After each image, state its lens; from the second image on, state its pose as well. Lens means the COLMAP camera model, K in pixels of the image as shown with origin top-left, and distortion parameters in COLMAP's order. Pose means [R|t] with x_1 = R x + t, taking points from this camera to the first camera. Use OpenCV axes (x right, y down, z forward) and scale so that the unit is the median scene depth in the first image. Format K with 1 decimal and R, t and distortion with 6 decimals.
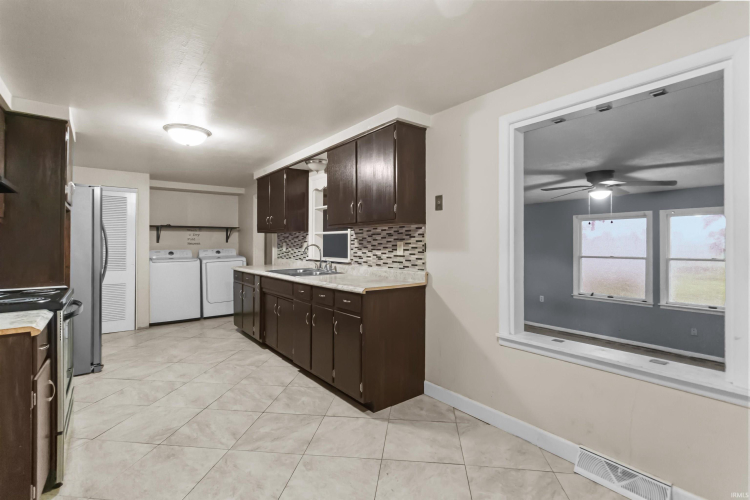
lens RADIAL K [[355.9, 0, 378.9], [0, 355.9, 244.4], [0, 0, 1]] dist [0.002420, 0.000072]
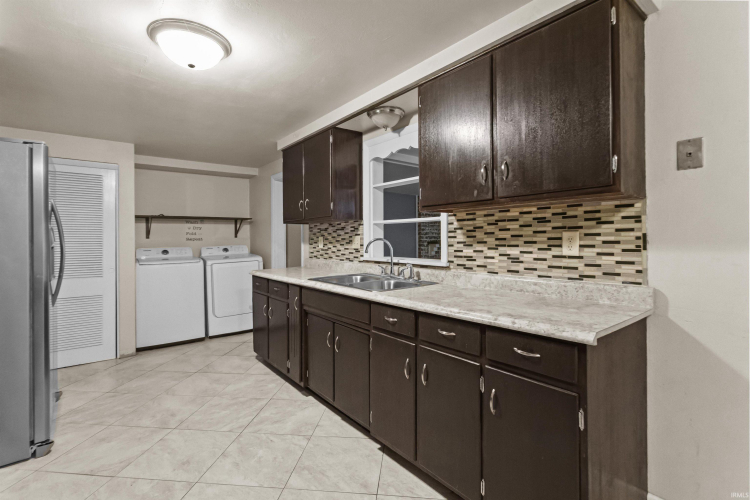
lens RADIAL K [[355.9, 0, 376.9], [0, 355.9, 240.2], [0, 0, 1]] dist [0.002420, 0.000072]
pose [[0.999938, -0.008704, 0.006950, -0.234367], [0.008683, 0.999957, 0.003161, 0.001128], [-0.006978, -0.003100, 0.999971, 0.406538]]
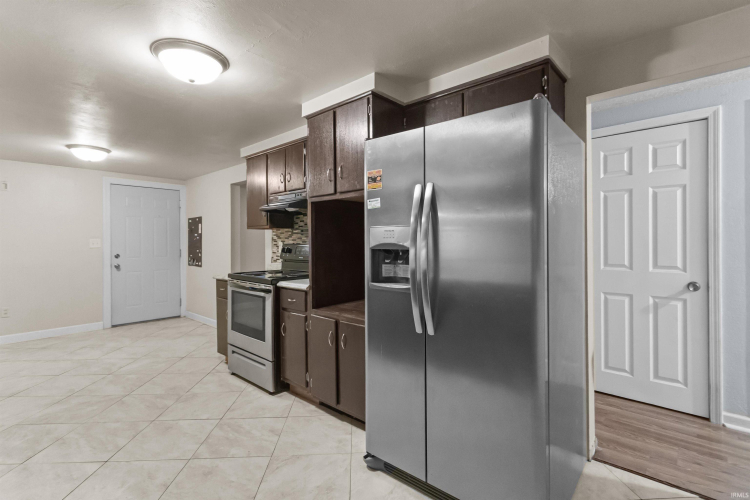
lens RADIAL K [[355.9, 0, 379.7], [0, 355.9, 242.0], [0, 0, 1]] dist [0.002420, 0.000072]
pose [[-0.984125, 0.008955, -0.177249, -0.716723], [0.008687, 0.999960, 0.002285, -0.002733], [0.177262, 0.000709, -0.984163, 1.592980]]
